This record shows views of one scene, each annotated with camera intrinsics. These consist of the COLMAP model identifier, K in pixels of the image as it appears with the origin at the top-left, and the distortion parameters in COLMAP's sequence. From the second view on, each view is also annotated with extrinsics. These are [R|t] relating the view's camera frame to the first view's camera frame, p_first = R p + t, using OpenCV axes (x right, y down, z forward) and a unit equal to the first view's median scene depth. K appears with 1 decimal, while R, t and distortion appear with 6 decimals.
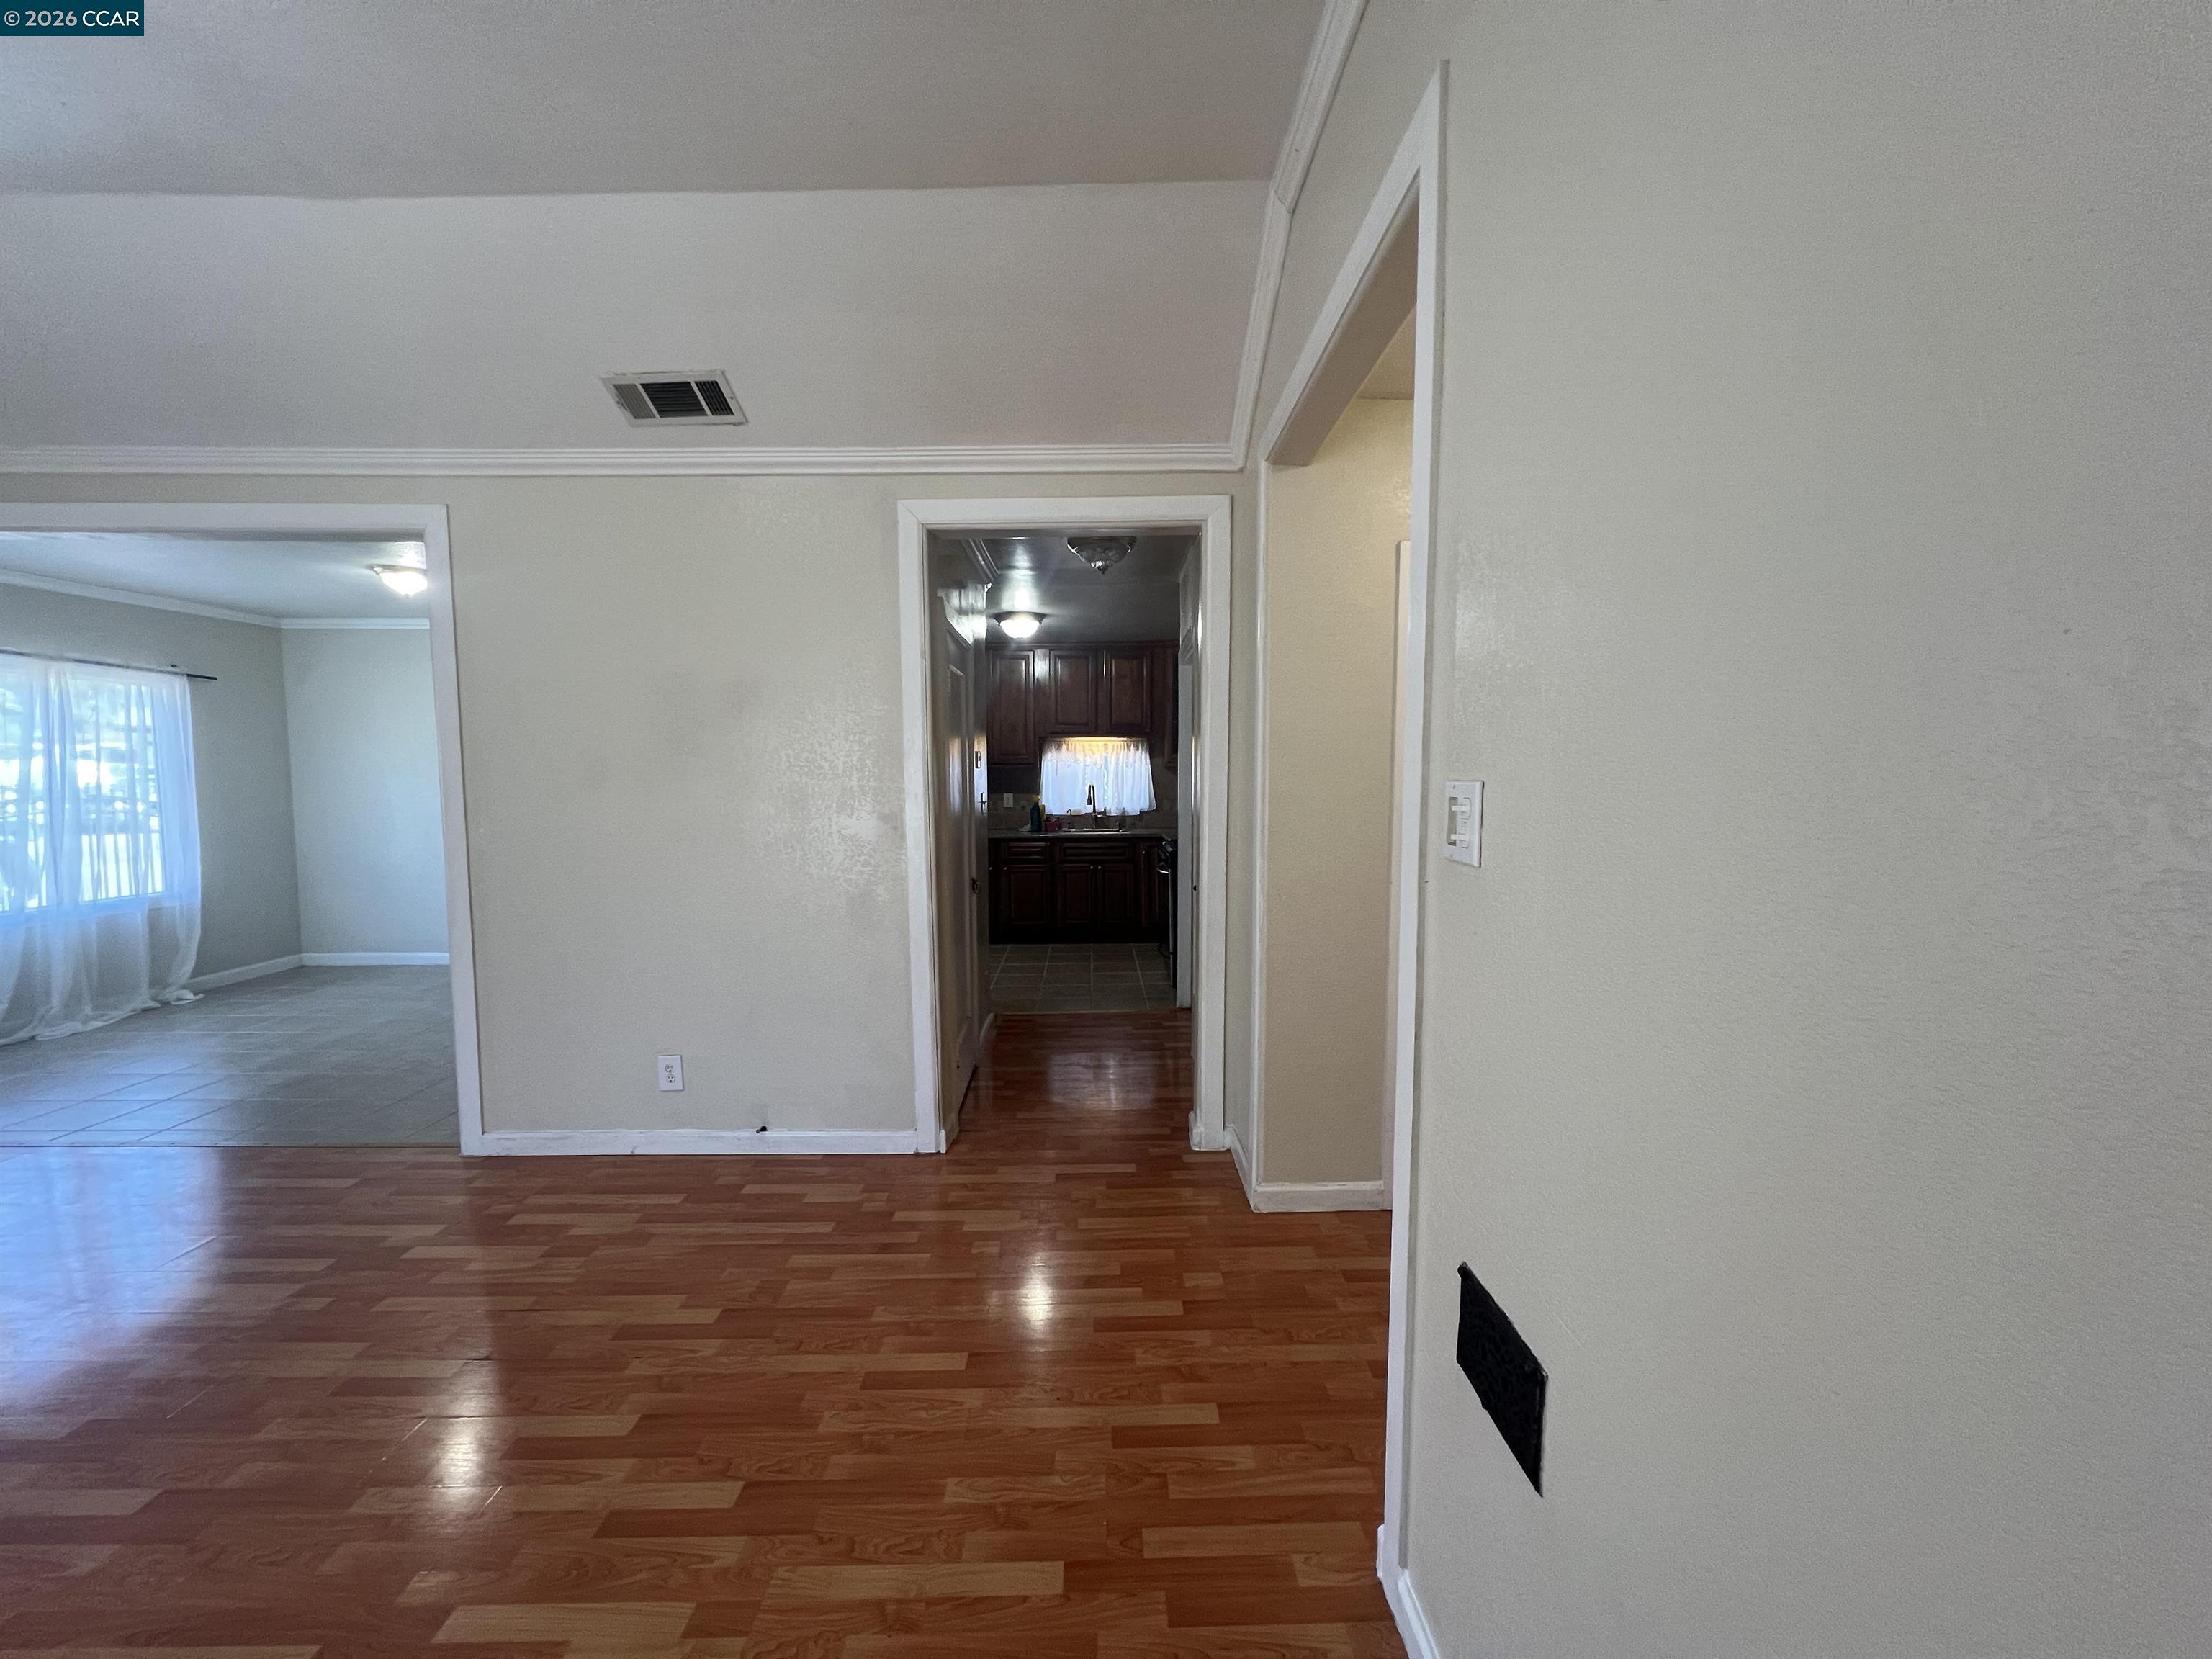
lens RADIAL K [[886.0, 0, 1103.5], [0, 886.0, 834.9], [0, 0, 1]] dist [-0.001694, 0.001089]
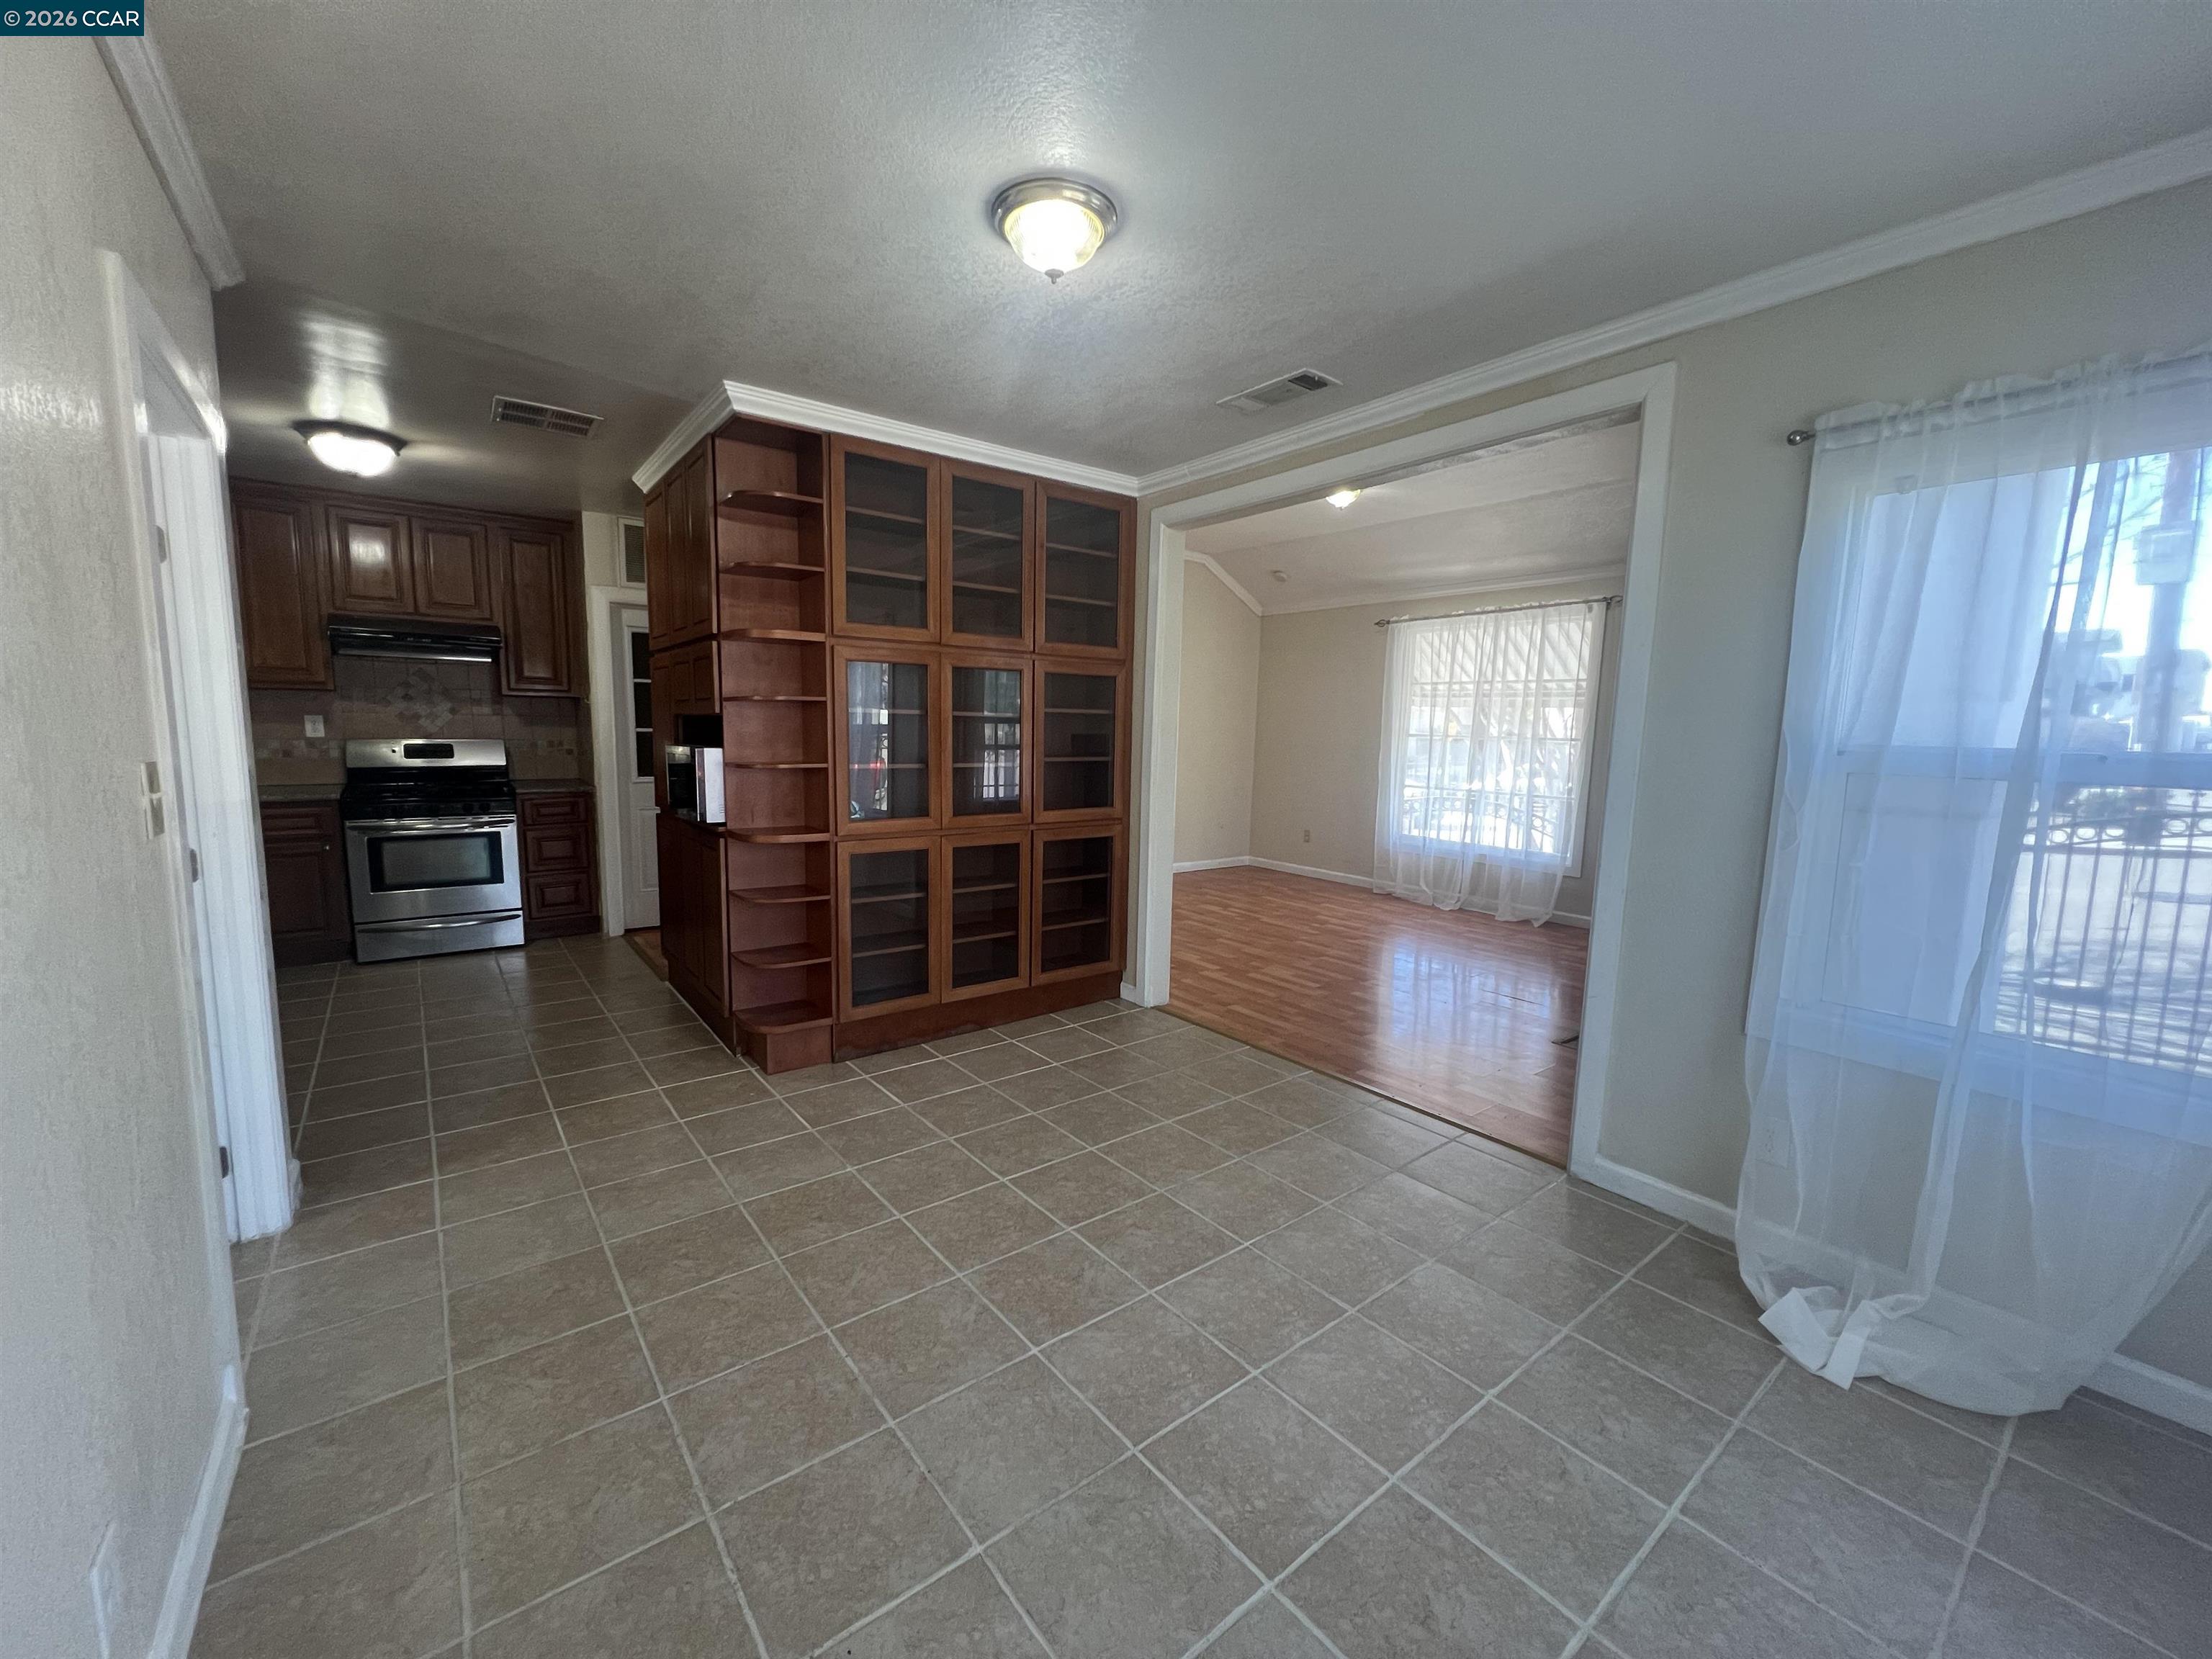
lens RADIAL K [[886.0, 0, 1106.4], [0, 886.0, 834.4], [0, 0, 1]] dist [-0.001694, 0.001089]
pose [[-0.609355, -0.106613, 0.785697, -1.730533], [0.036670, 0.986069, 0.162242, -0.112326], [-0.792049, 0.127674, -0.596957, 1.882563]]
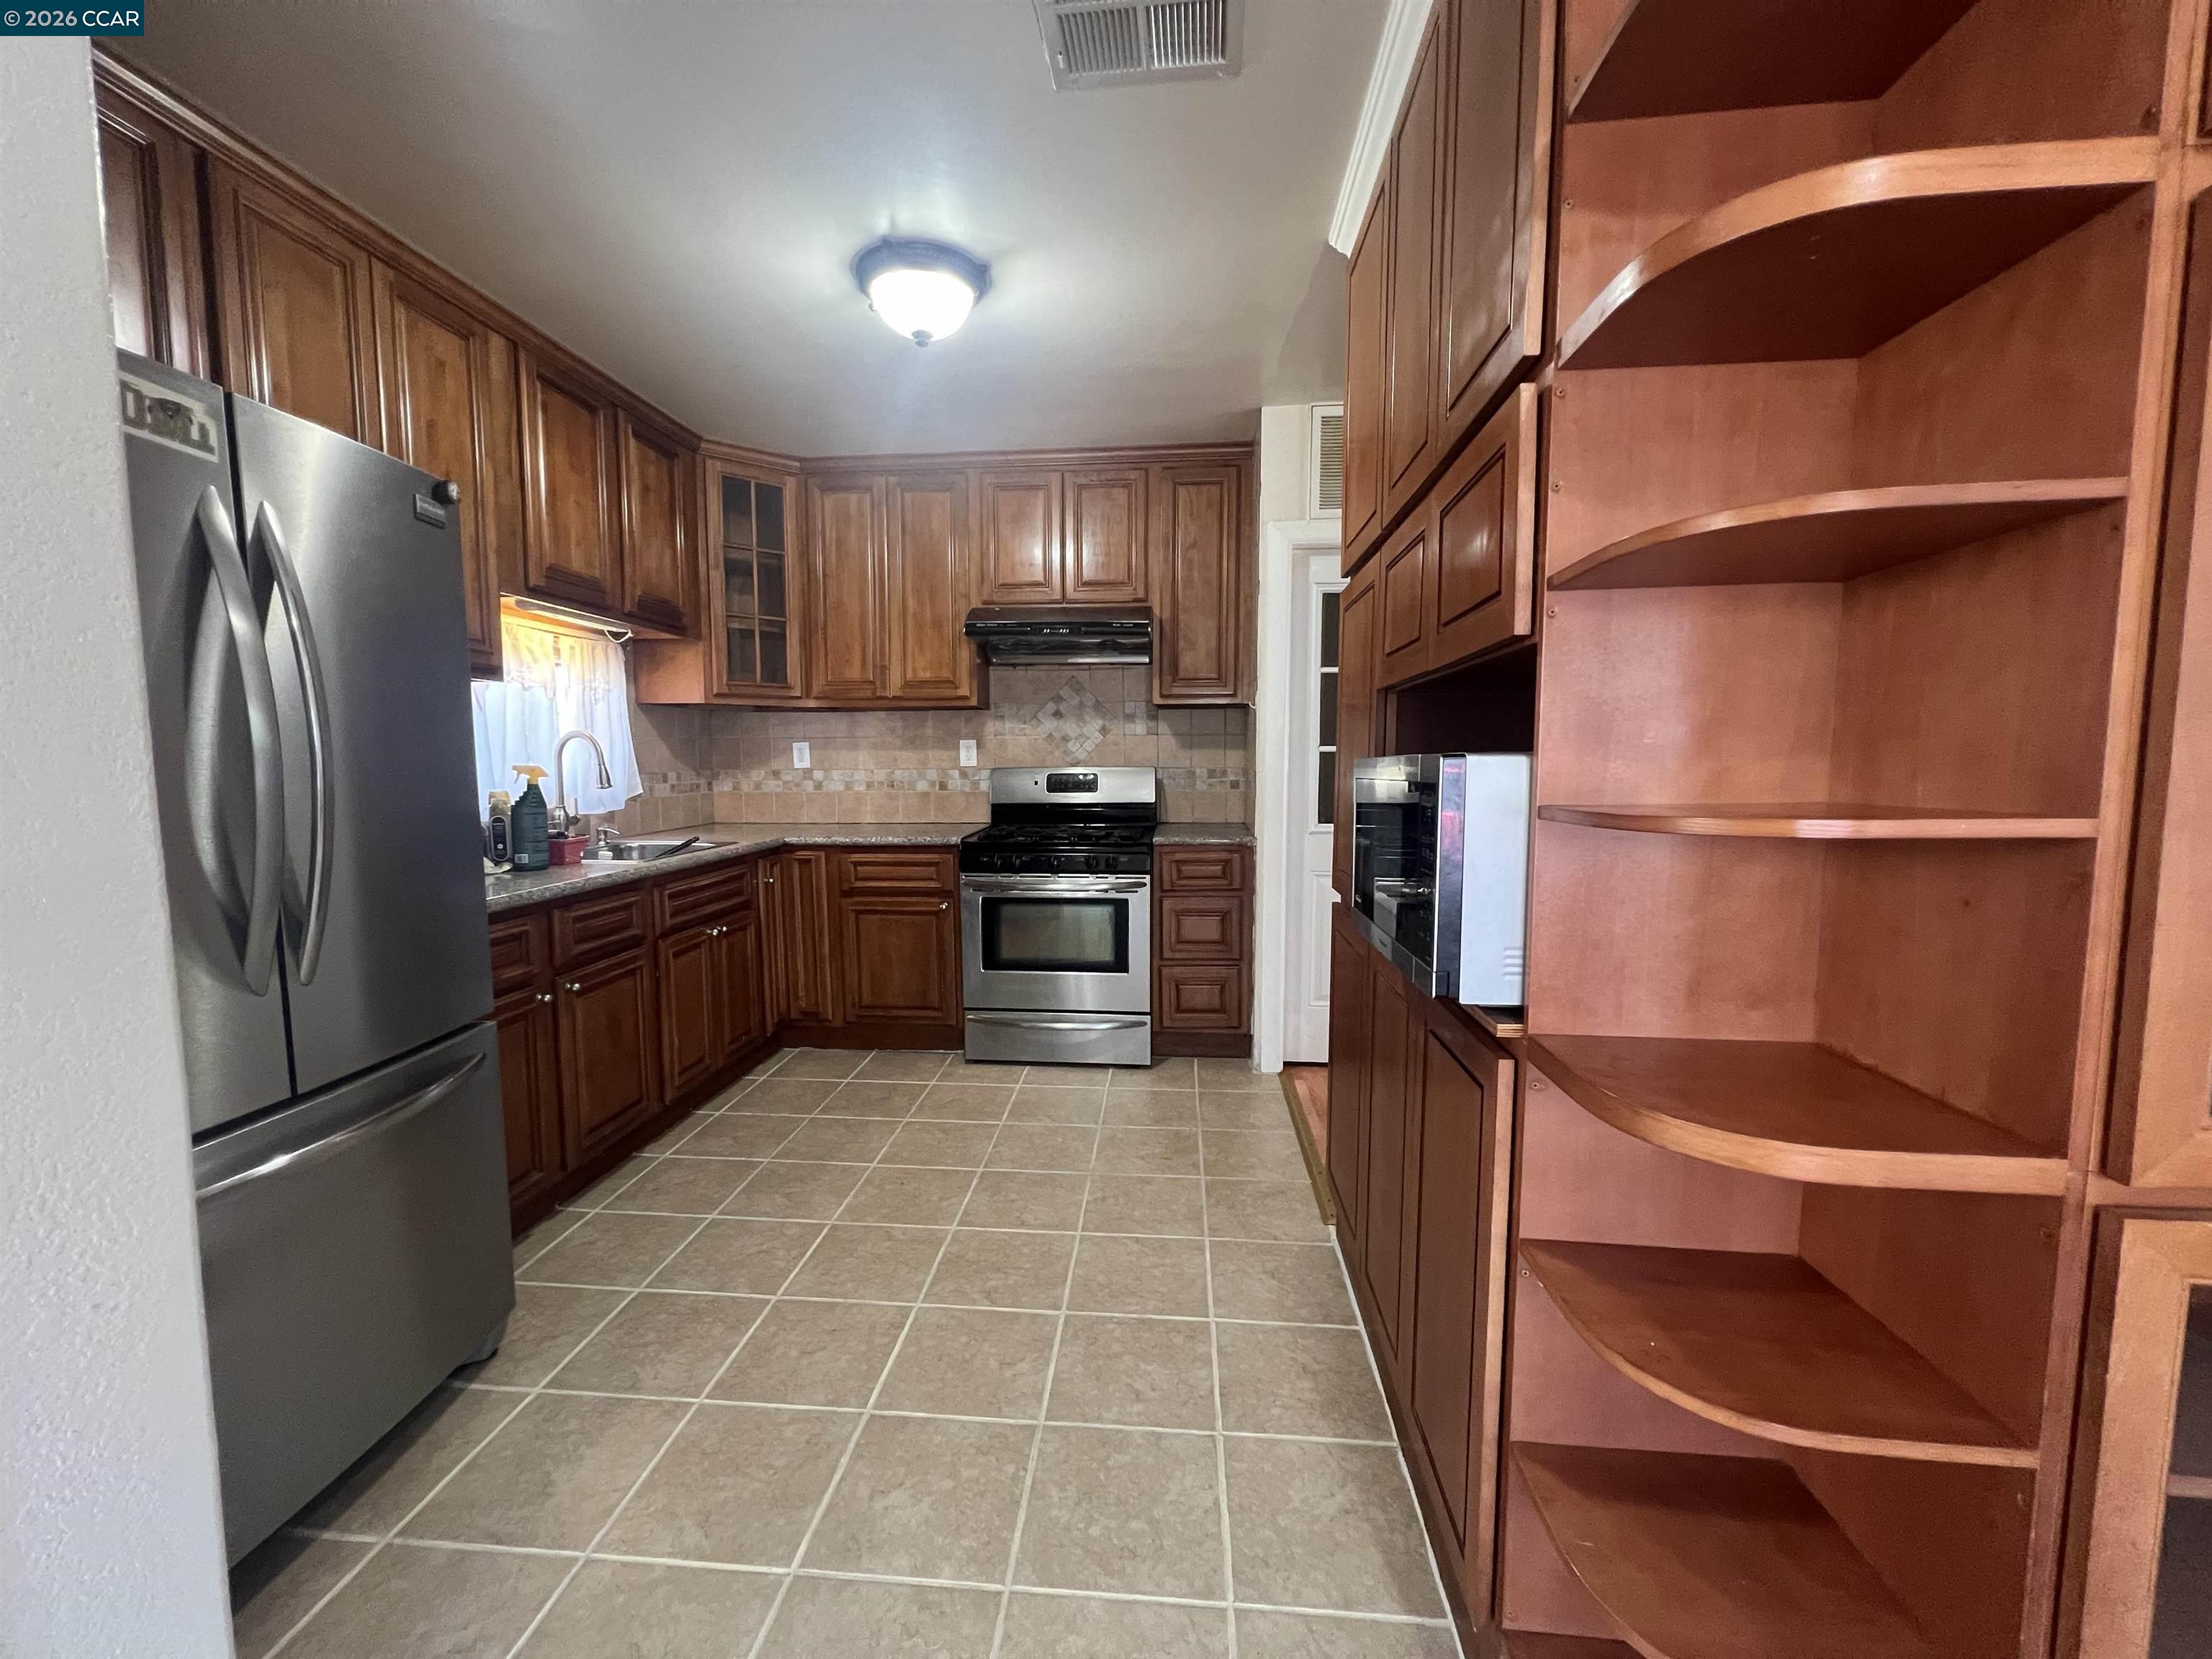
lens RADIAL K [[886.0, 0, 1102.3], [0, 886.0, 831.3], [0, 0, 1]] dist [-0.001694, 0.001089]
pose [[0.095560, -0.079317, 0.992259, -0.917656], [0.071050, 0.994821, 0.072679, -0.064992], [-0.992885, 0.063554, 0.100701, 1.716356]]
